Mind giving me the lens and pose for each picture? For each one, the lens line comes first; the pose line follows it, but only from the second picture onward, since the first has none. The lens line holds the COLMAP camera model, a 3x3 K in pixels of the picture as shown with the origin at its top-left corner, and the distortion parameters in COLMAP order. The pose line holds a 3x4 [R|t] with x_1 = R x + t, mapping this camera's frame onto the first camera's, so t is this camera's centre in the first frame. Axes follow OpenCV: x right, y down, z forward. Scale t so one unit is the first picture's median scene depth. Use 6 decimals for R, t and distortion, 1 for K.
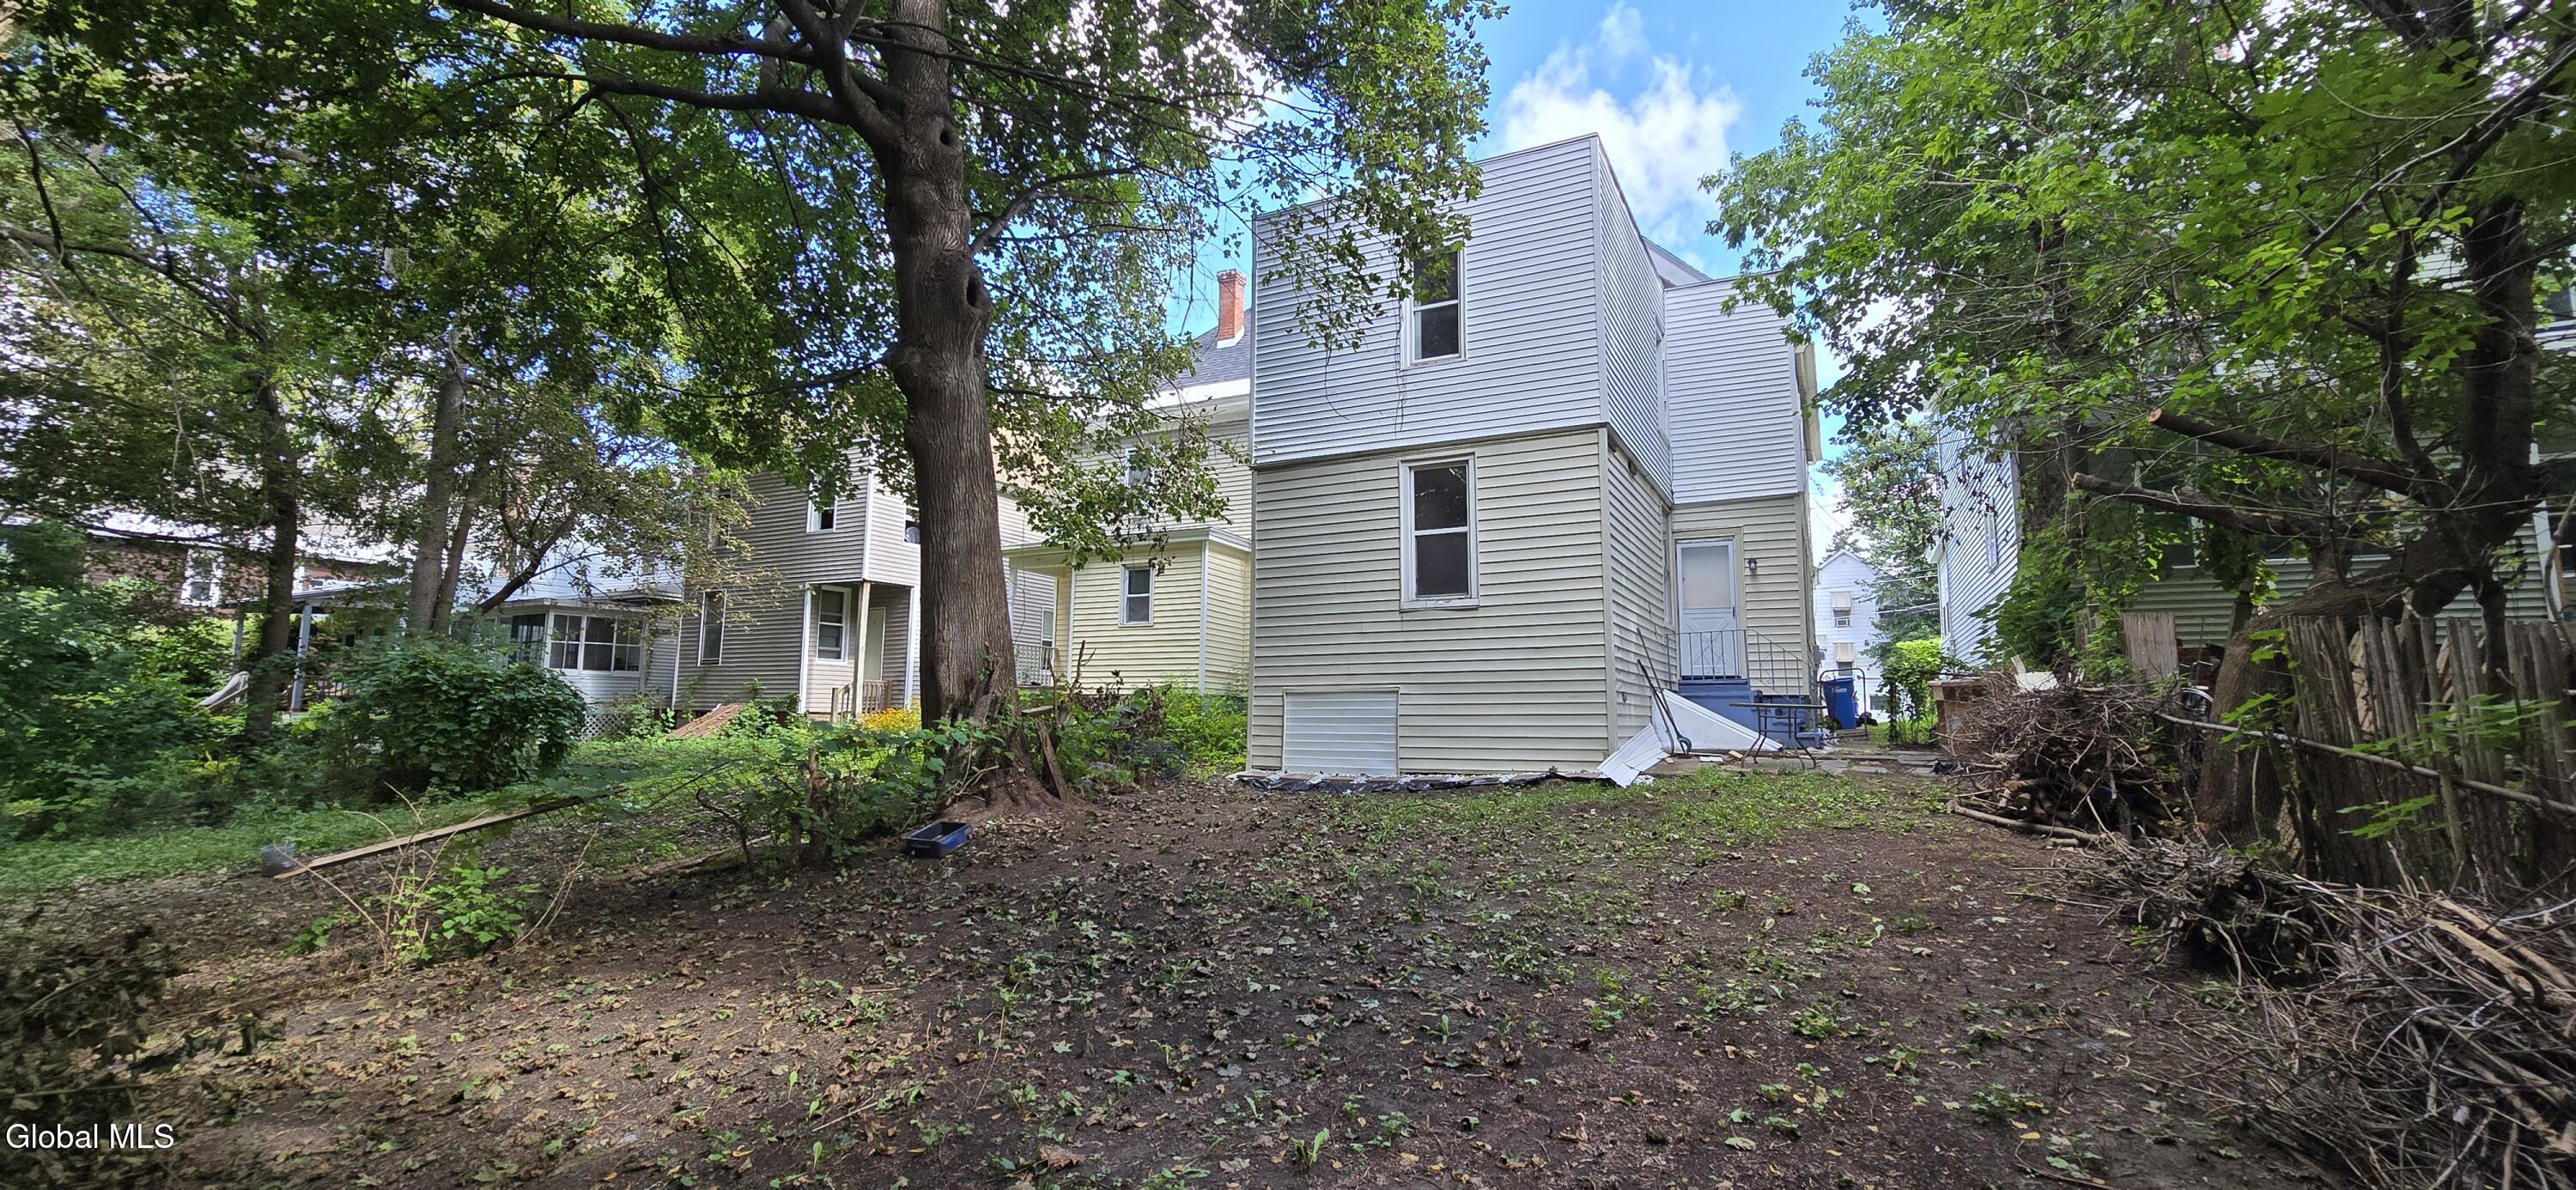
lens RADIAL K [[1062.5, 0, 1289.0], [0, 1062.5, 592.4], [0, 0, 1]] dist [-0.008615, 0.001353]
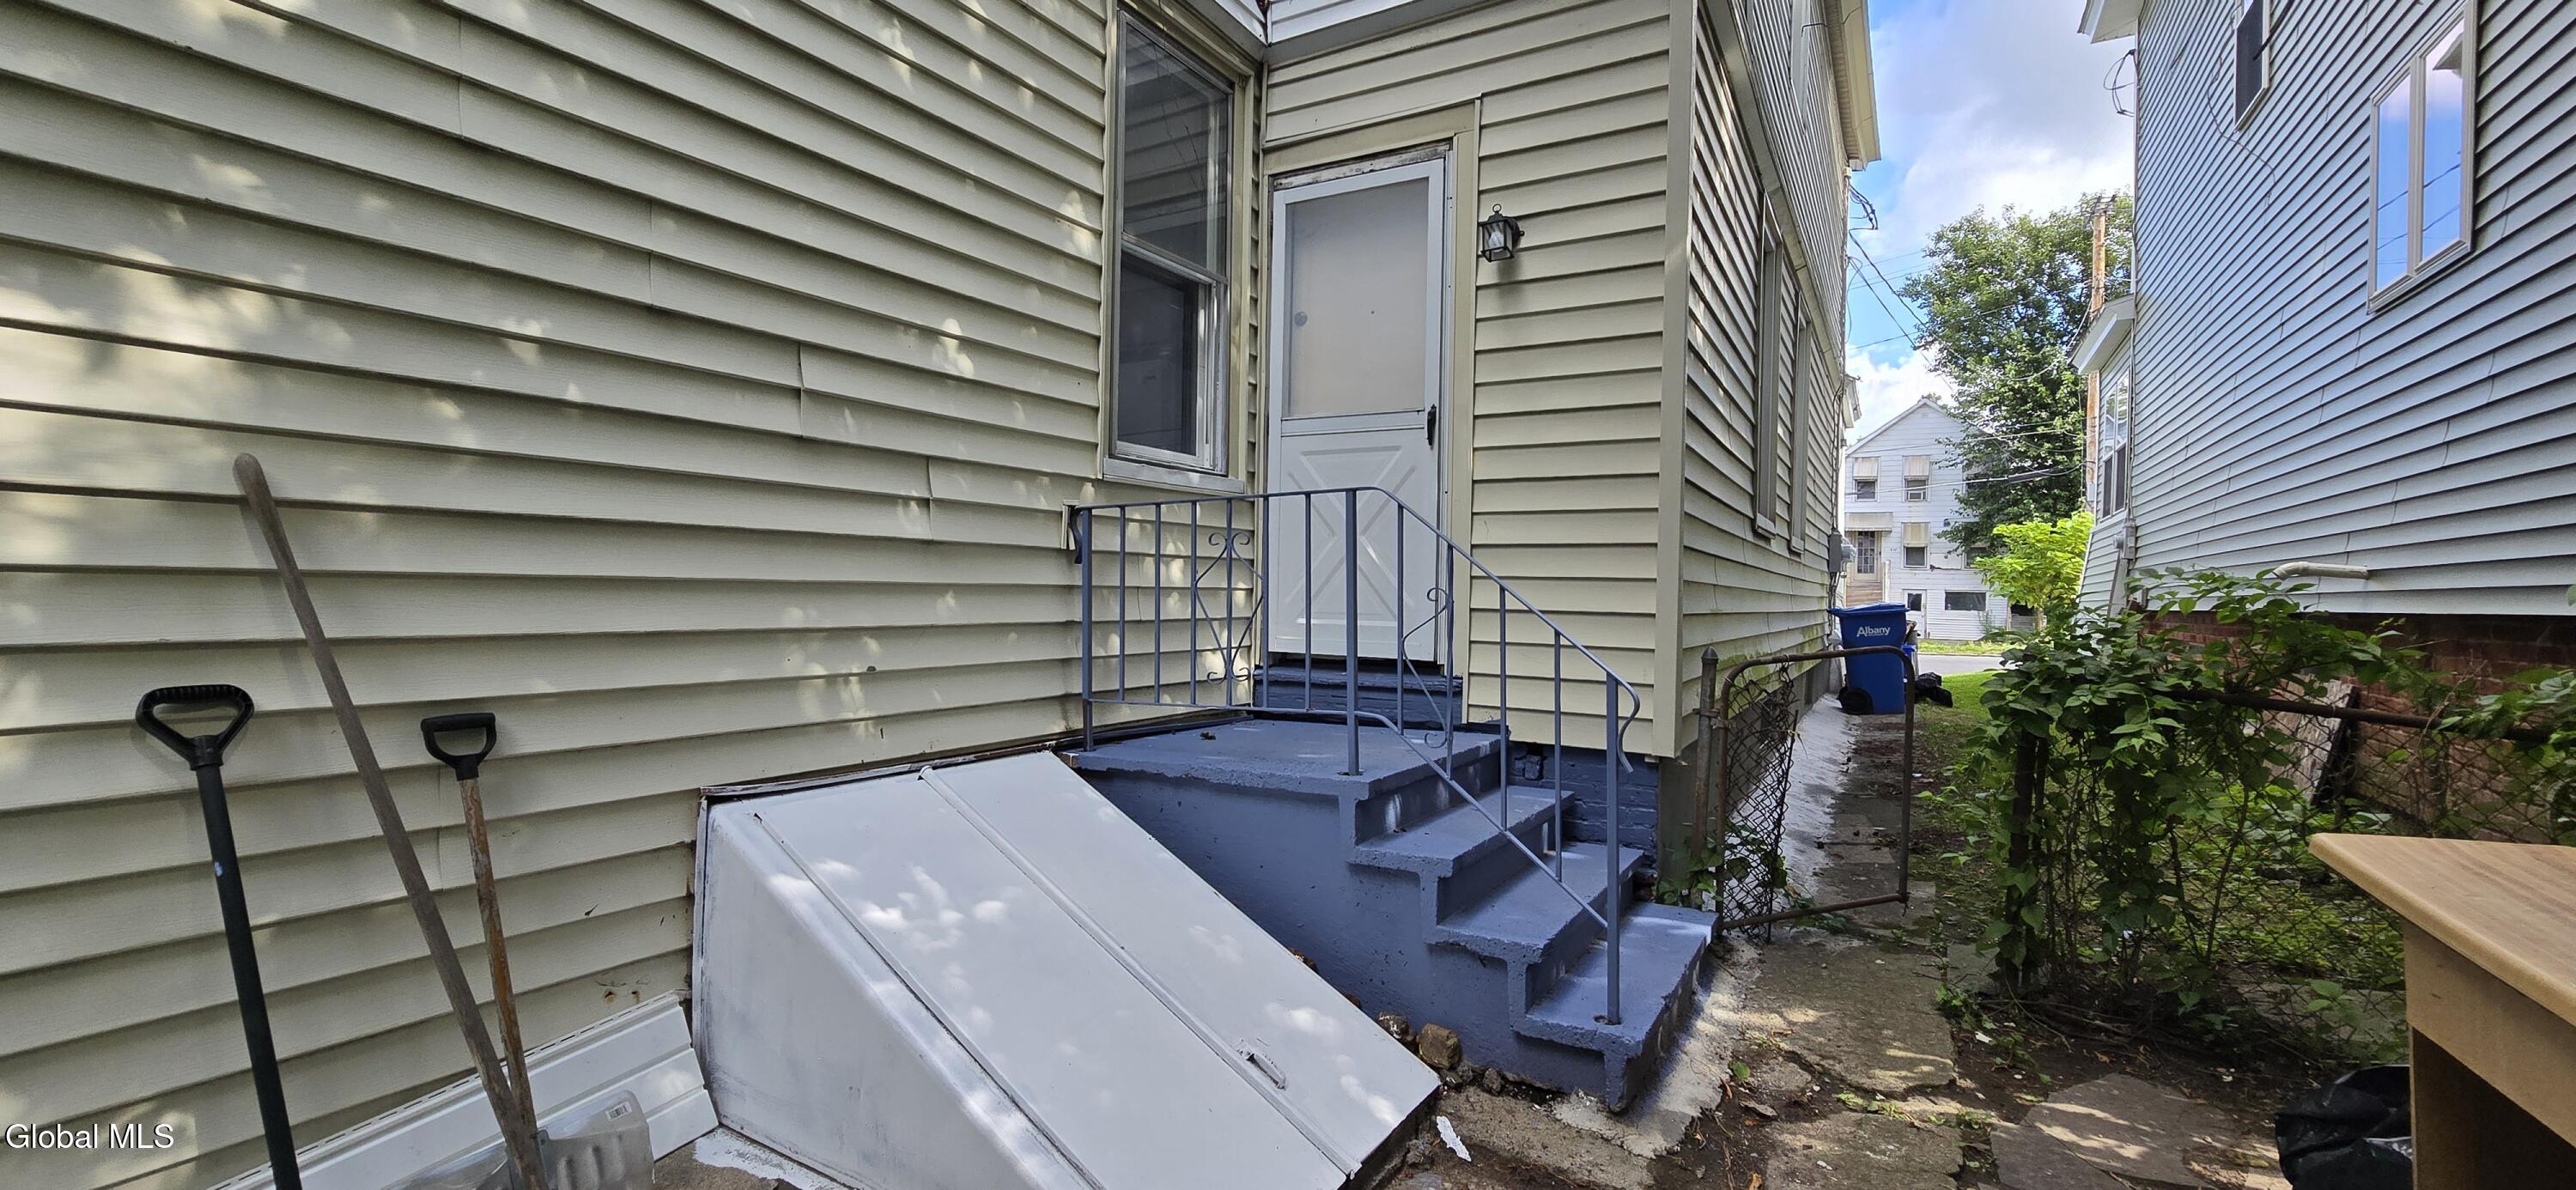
lens RADIAL K [[1062.5, 0, 1285.3], [0, 1062.5, 596.7], [0, 0, 1]] dist [-0.008615, 0.001353]
pose [[0.998245, 0.009373, -0.058467, 0.114750], [-0.002115, 0.992408, 0.122971, 0.008107], [0.059175, -0.122632, 0.990686, 0.209323]]
